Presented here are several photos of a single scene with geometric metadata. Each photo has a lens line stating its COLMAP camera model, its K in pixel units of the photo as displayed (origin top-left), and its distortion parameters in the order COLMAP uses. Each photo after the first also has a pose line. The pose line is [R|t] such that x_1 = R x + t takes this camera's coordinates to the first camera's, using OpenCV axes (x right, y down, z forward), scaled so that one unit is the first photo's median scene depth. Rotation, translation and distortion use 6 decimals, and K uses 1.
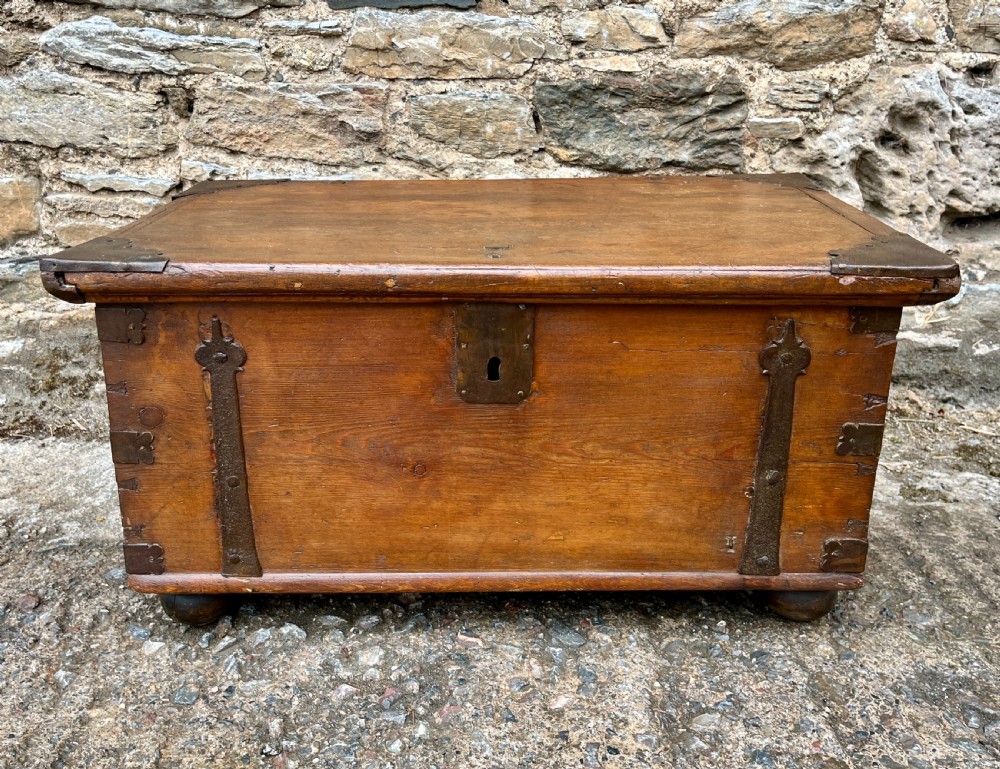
lens RADIAL K [[933.3, 0, 457.2], [0, 933.3, 323.4], [0, 0, 1]] dist [0.023682, 0.000000]
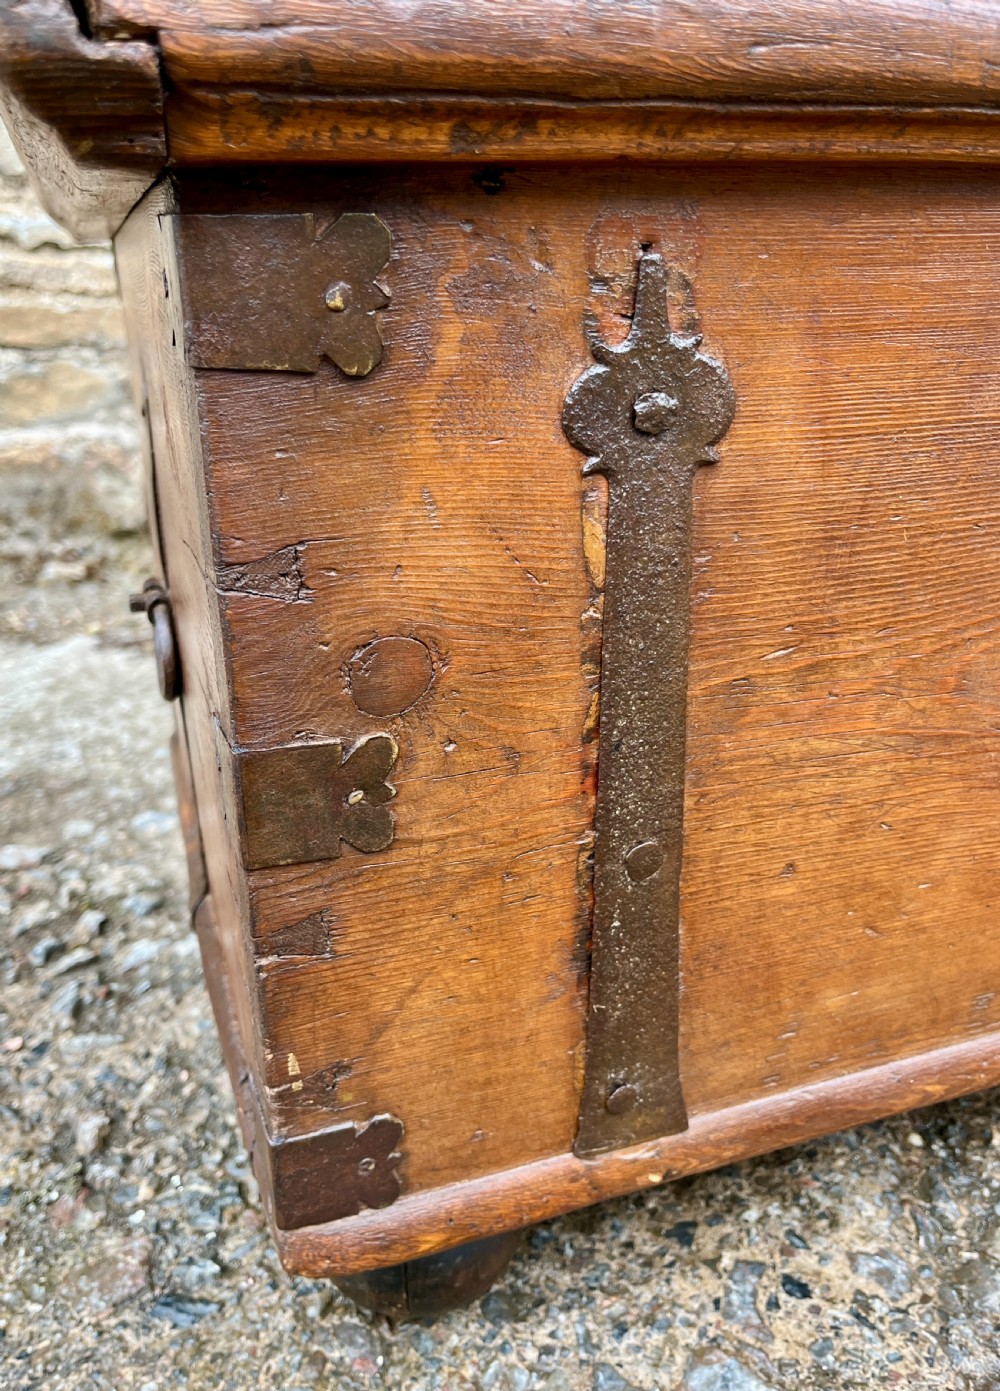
lens RADIAL K [[1148.8, 0, 468.8], [0, 1148.8, 719.8], [0, 0, 1]] dist [0.036184, -0.055737]
pose [[0.983896, 0.059870, -0.168419, 0.070456], [-0.043003, 0.993847, 0.102072, 0.115448], [0.173494, -0.093185, 0.980416, 0.367067]]
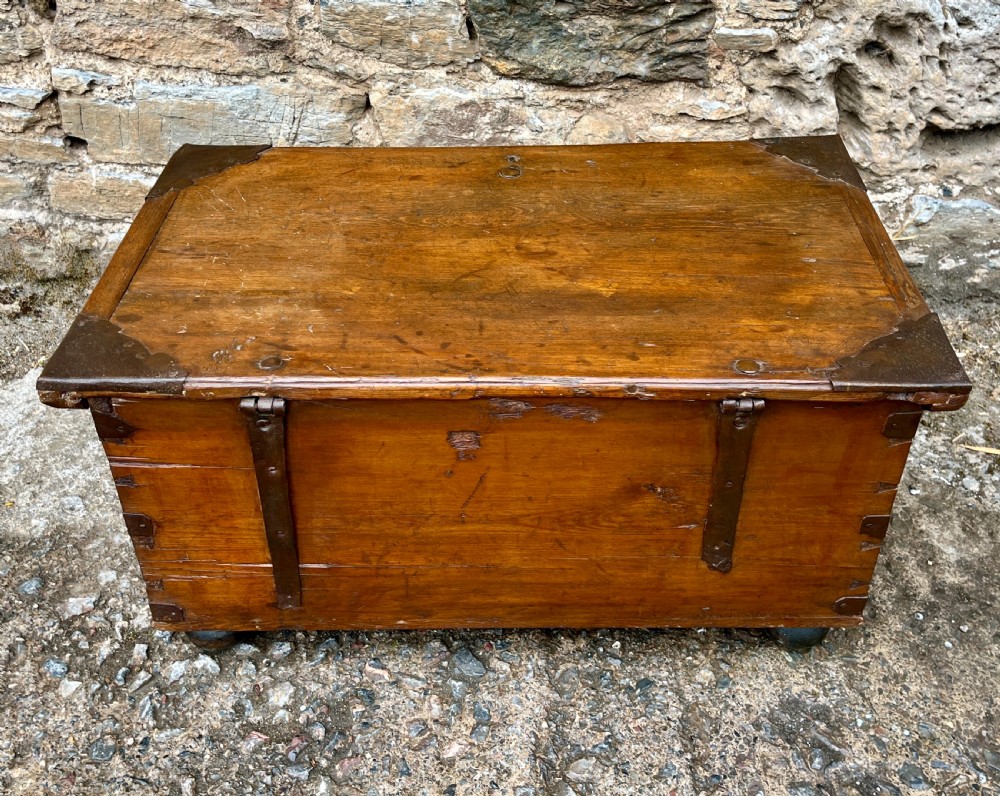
lens RADIAL K [[1059.7, 0, 520.4], [0, 1059.7, 326.9], [0, 0, 1]] dist [0.026867, 0.000000]
pose [[0.998505, -0.010229, 0.053703, 0.103402], [-0.008142, 0.943557, 0.331110, -0.385386], [-0.054058, -0.331052, 0.942063, -0.008599]]
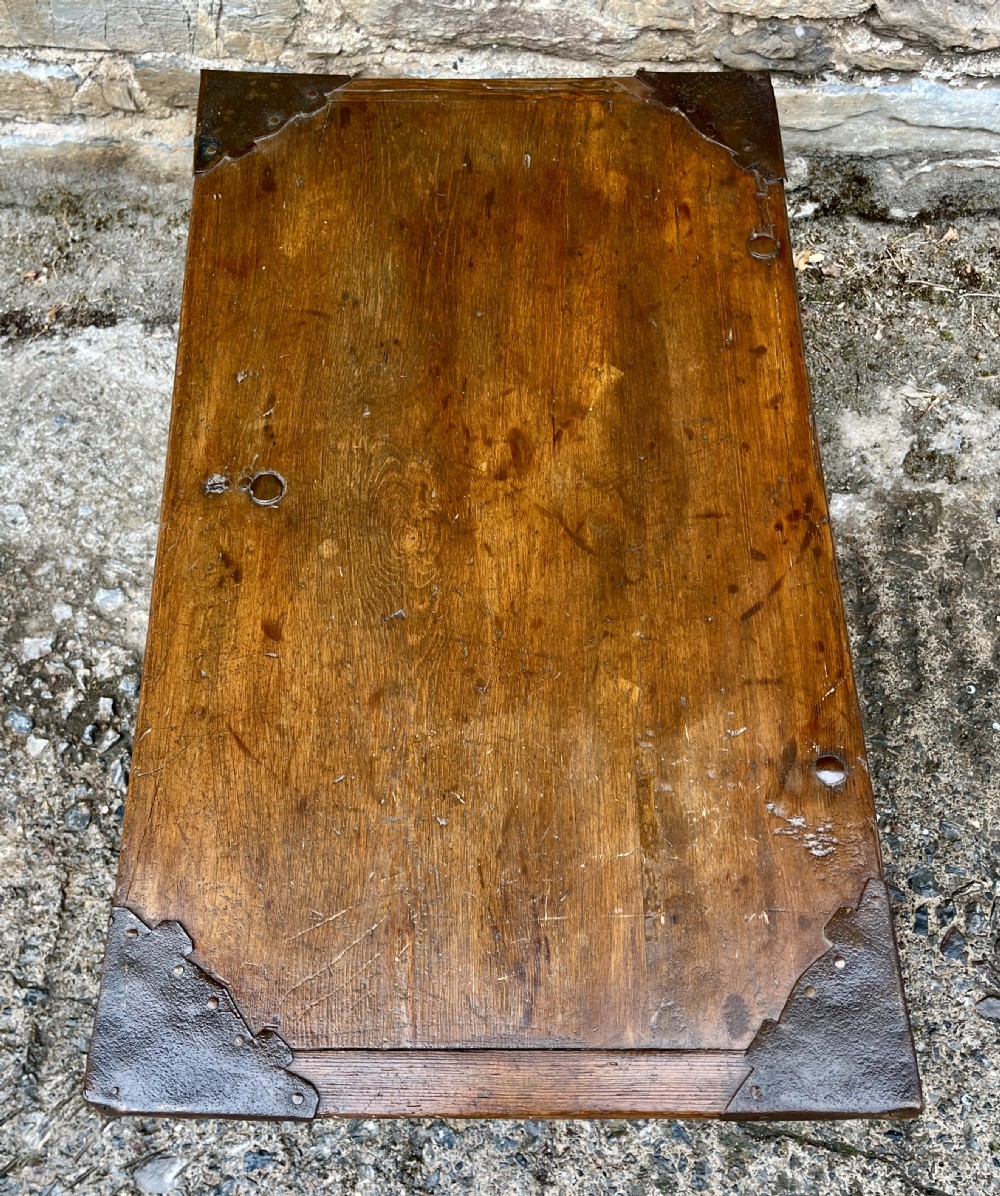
lens RADIAL K [[1160.5, 0, 509.0], [0, 1160.5, 632.8], [0, 0, 1]] dist [0.026054, 0.000000]
pose [[0.999844, -0.001474, -0.017609, 0.174264], [0.014028, 0.672197, 0.740239, -0.572053], [0.010746, -0.740371, 0.672113, 0.242786]]
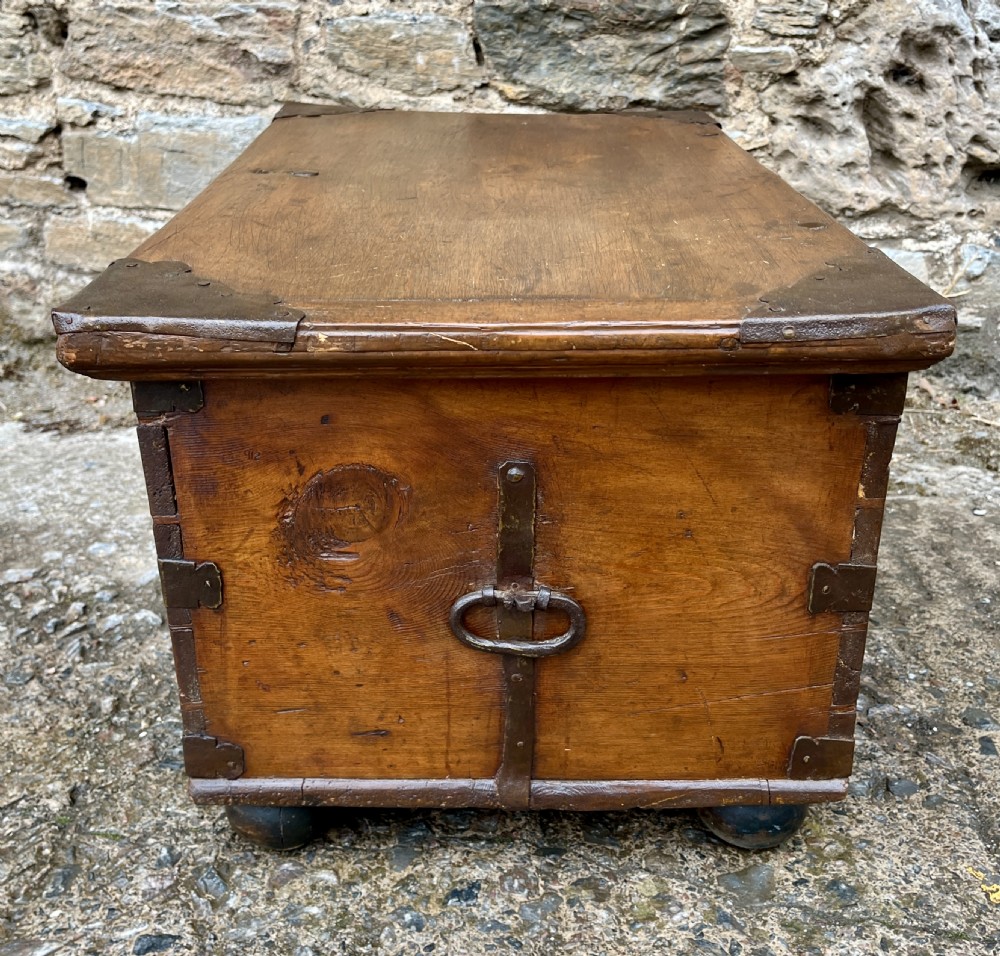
lens RADIAL K [[1160.3, 0, 499.3], [0, 1160.3, 453.9], [0, 0, 1]] dist [0.020313, 0.000000]
pose [[0.999882, 0.005305, -0.014412, 0.166258], [-0.003818, 0.994849, 0.101296, 0.050513], [0.014875, -0.101229, 0.994752, -0.094417]]
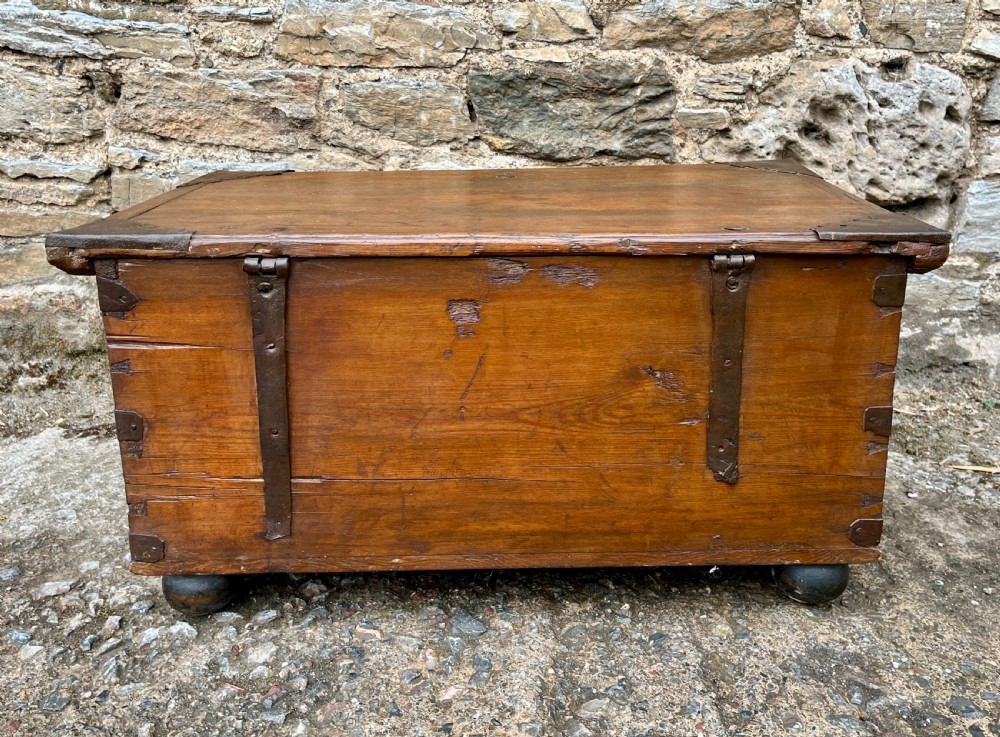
lens RADIAL K [[917.8, 0, 527.4], [0, 917.8, 286.5], [0, 0, 1]] dist [0.025023, 0.000000]
pose [[0.997492, -0.005920, 0.070525, 0.102407], [0.008203, 0.999450, -0.032132, 0.009410], [-0.070296, 0.032630, 0.996992, 0.017228]]
